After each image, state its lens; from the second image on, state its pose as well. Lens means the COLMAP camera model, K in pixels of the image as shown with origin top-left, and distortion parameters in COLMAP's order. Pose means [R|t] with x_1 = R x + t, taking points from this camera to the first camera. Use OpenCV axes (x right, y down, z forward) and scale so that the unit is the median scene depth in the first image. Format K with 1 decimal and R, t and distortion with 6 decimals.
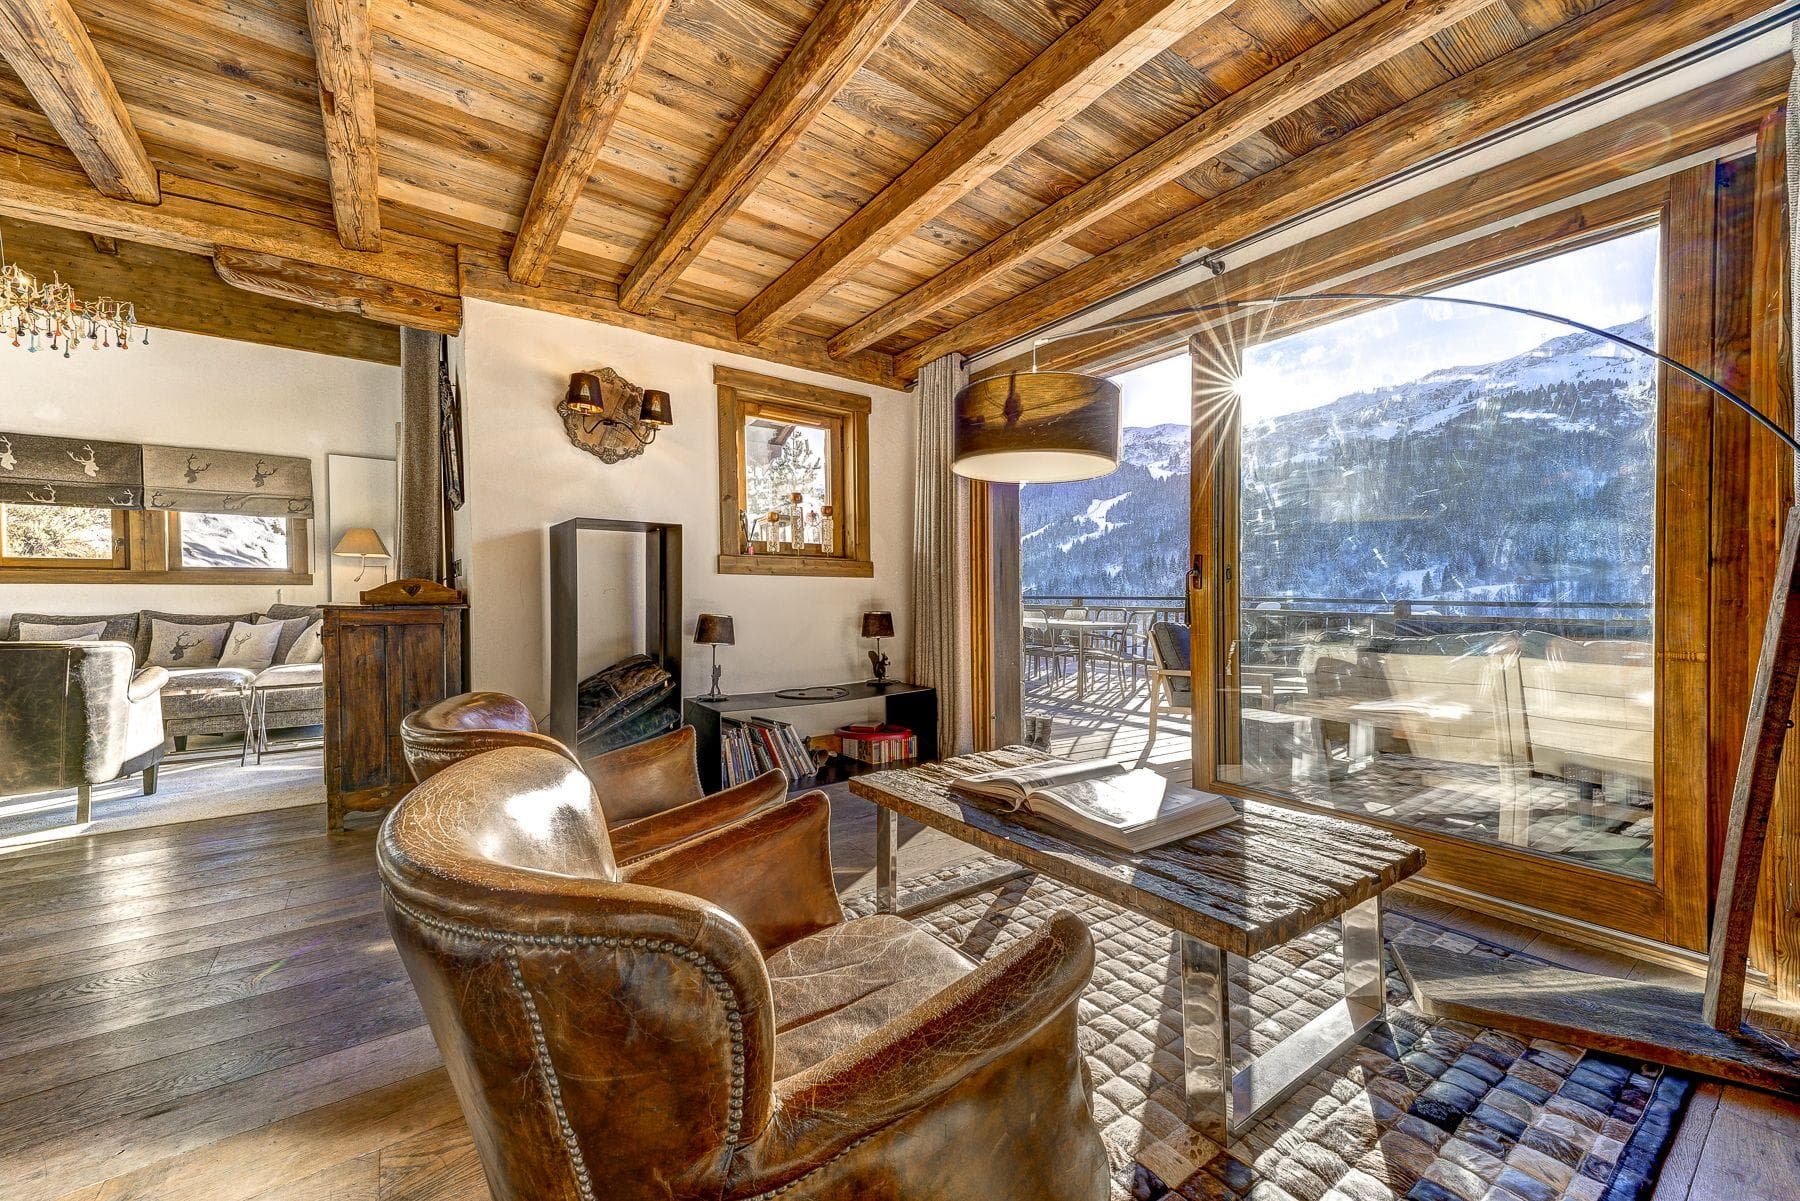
lens RADIAL K [[700.8, 0, 911.9], [0, 700.8, 613.4], [0, 0, 1]] dist [0.000624, -0.000341]
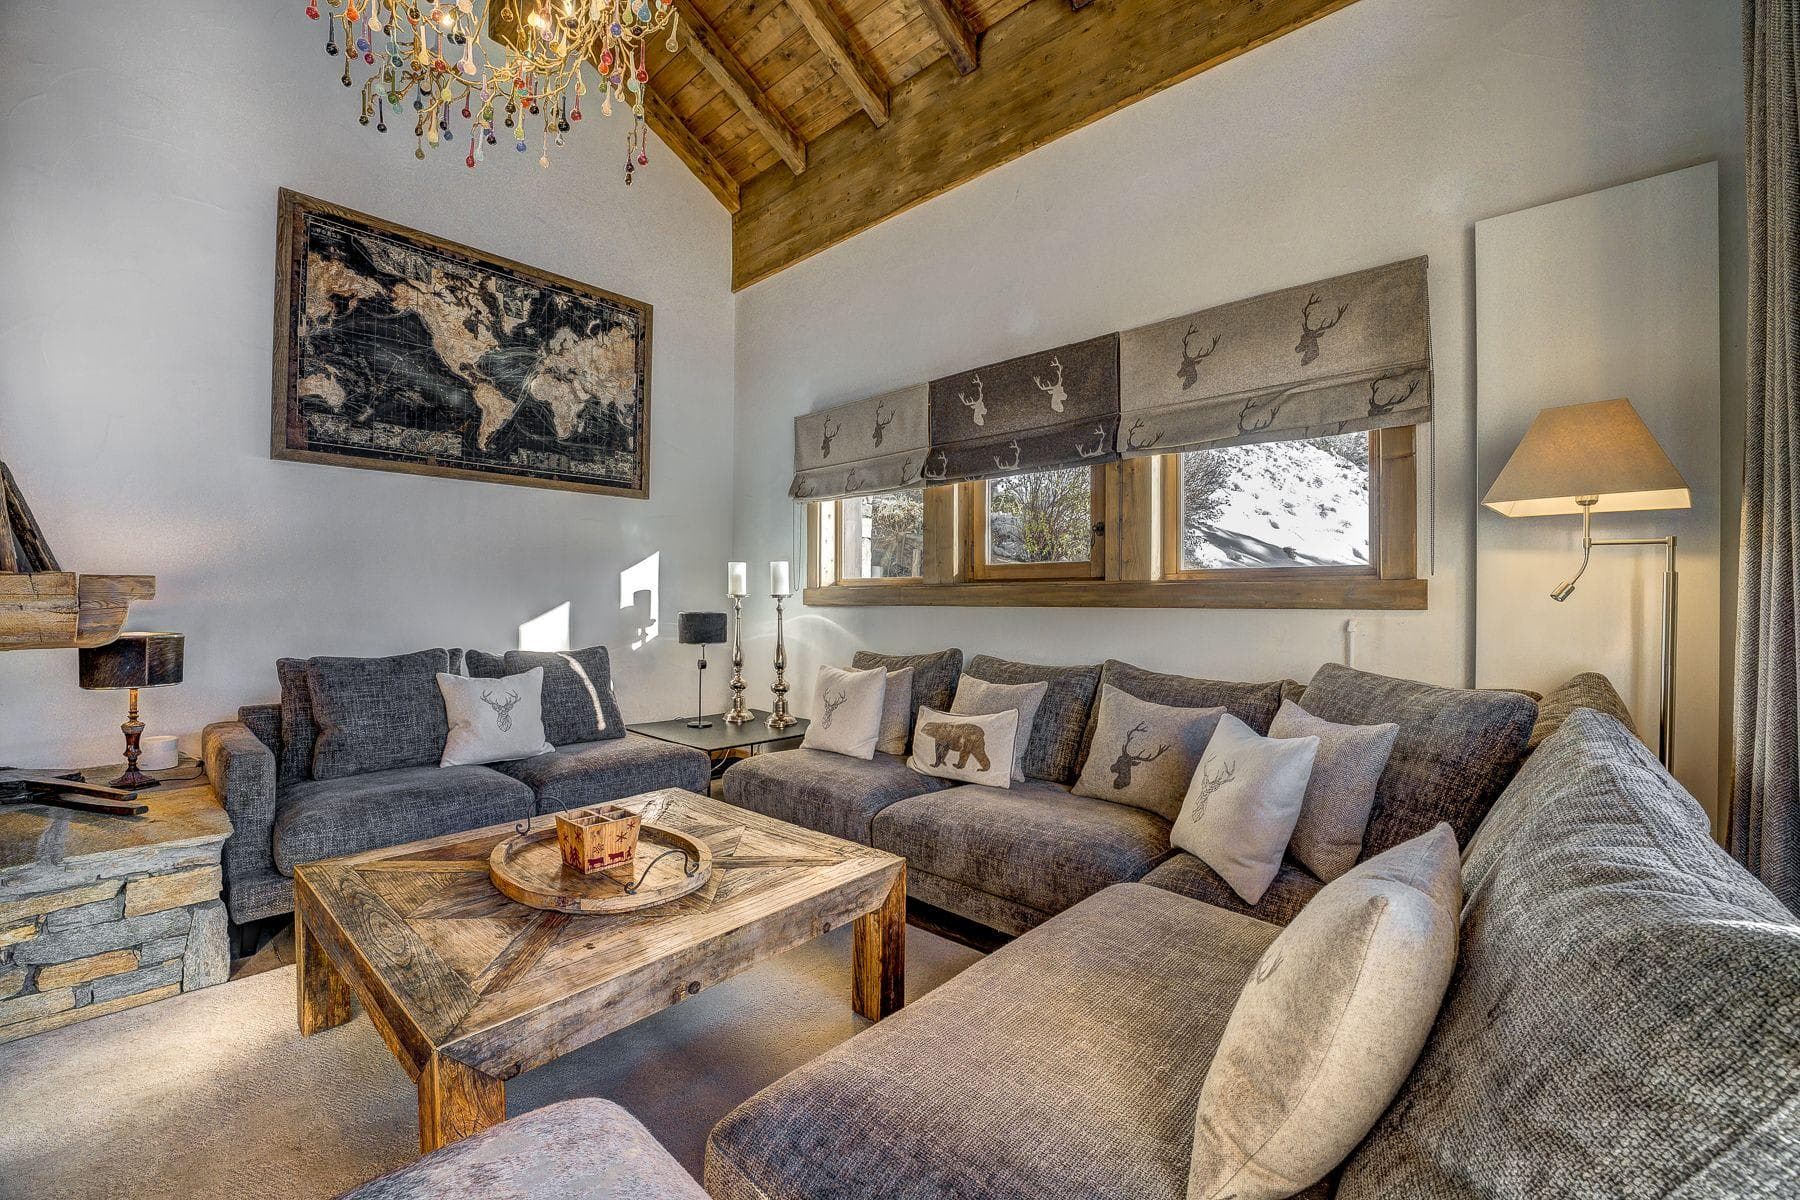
lens RADIAL K [[719.8, 0, 897.3], [0, 719.8, 604.5], [0, 0, 1]] dist [-0.026716, -0.000315]
pose [[0.202029, 0.009658, -0.979332, -0.640635], [-0.024064, 0.999698, 0.004895, -0.043899], [0.979084, 0.022578, 0.202201, 0.764068]]
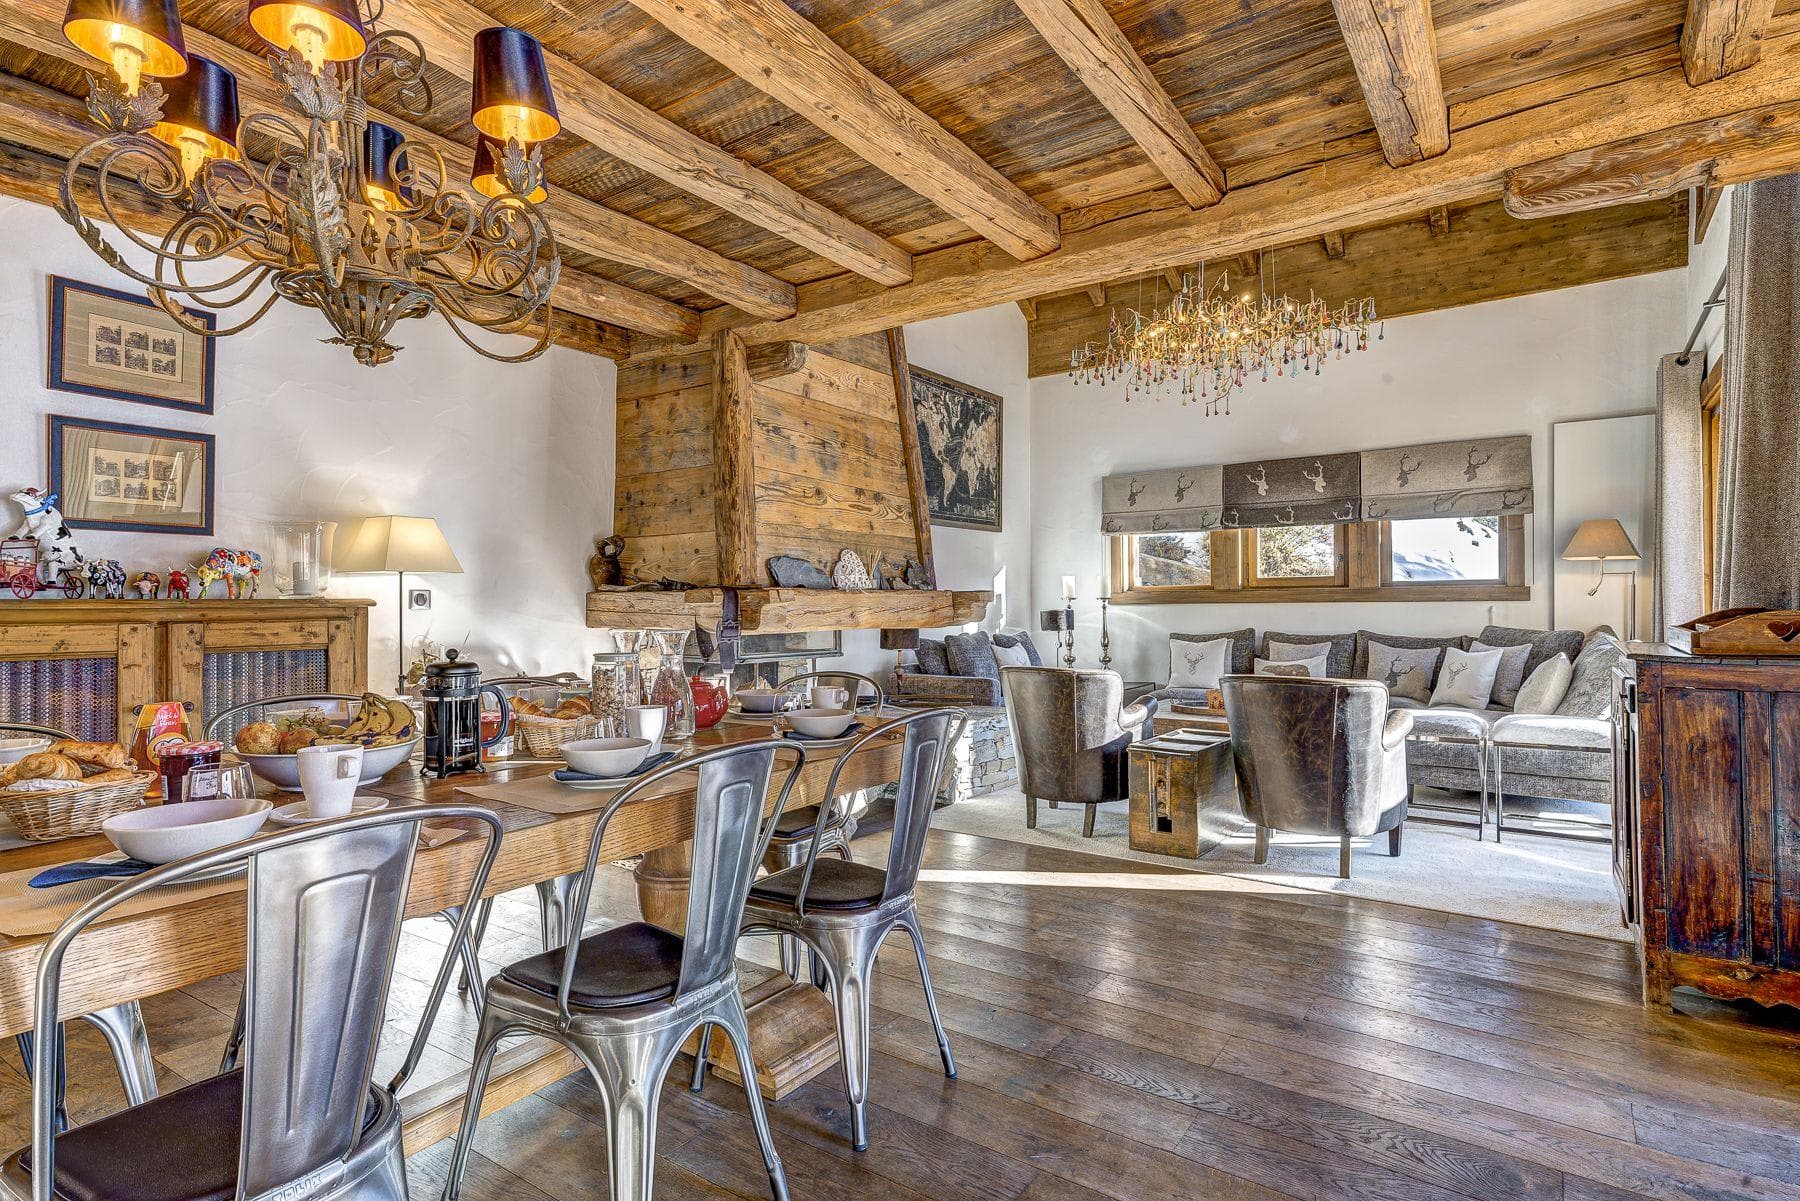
lens RADIAL K [[910.0, 0, 909.4], [0, 910.0, 609.2], [0, 0, 1]] dist [0.027831, 0.001388]
pose [[0.324155, 0.006357, -0.945983, -0.145637], [-0.012141, 0.999923, 0.002559, -0.029051], [0.945926, 0.010655, 0.324207, 0.043991]]
